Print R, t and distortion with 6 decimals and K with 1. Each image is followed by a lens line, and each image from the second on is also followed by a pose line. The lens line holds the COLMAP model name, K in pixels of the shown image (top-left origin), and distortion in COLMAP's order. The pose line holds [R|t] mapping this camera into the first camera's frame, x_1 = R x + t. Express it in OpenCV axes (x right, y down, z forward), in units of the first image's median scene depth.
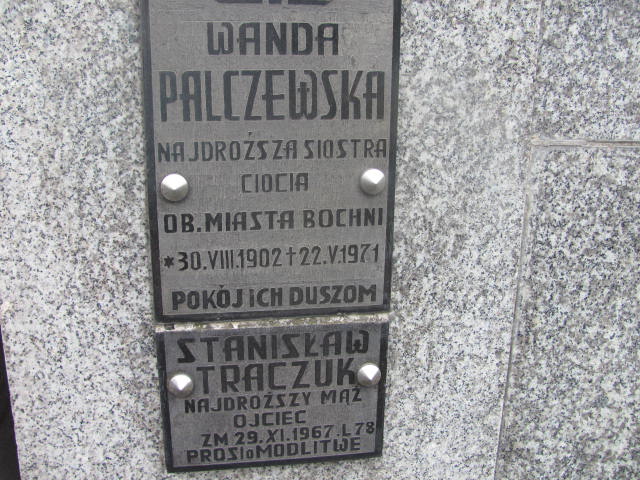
lens RADIAL K [[656.4, 0, 310.0], [0, 656.4, 240.7], [0, 0, 1]] dist [-0.216062, 0.257139]
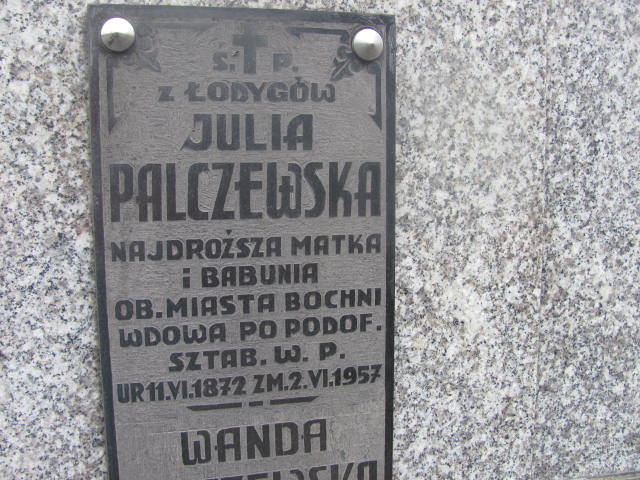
lens RADIAL K [[656.4, 0, 310.0], [0, 656.4, 240.7], [0, 0, 1]] dist [-0.216062, 0.257139]
pose [[0.996986, -0.027775, 0.072445, -0.034719], [0.038483, 0.987804, -0.150873, -0.416543], [-0.067371, 0.153206, 0.985895, 0.060092]]
